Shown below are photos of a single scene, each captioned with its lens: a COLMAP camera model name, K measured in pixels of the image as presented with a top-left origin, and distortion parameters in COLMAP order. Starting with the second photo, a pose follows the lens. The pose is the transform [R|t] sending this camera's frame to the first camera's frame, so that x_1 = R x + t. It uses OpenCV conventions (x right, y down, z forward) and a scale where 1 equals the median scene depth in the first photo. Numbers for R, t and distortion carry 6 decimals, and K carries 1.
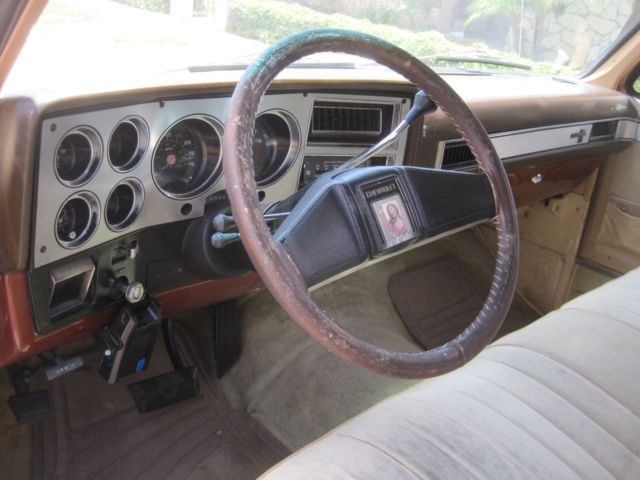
lens RADIAL K [[666.0, 0, 317.6], [0, 666.0, 233.8], [0, 0, 1]] dist [-0.130314, 0.000000]
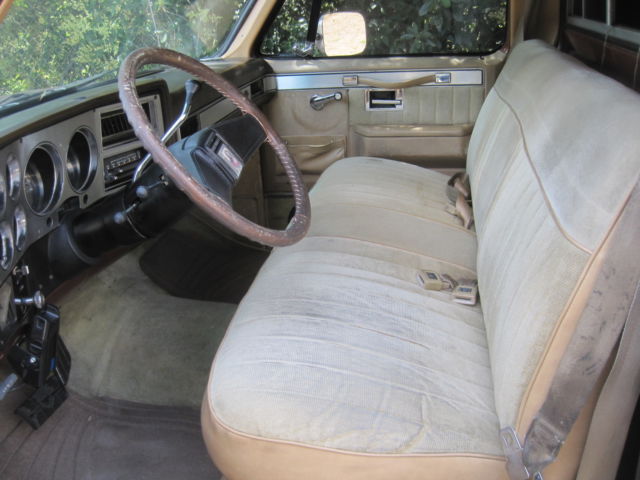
lens RADIAL K [[666.0, 0, 318.2], [0, 666.0, 238.3], [0, 0, 1]] dist [-0.130314, 0.000000]
pose [[0.776001, -0.360500, 0.517554, -0.292162], [0.362172, 0.926480, 0.102309, 0.030864], [-0.516386, 0.108052, 0.849512, -0.178528]]
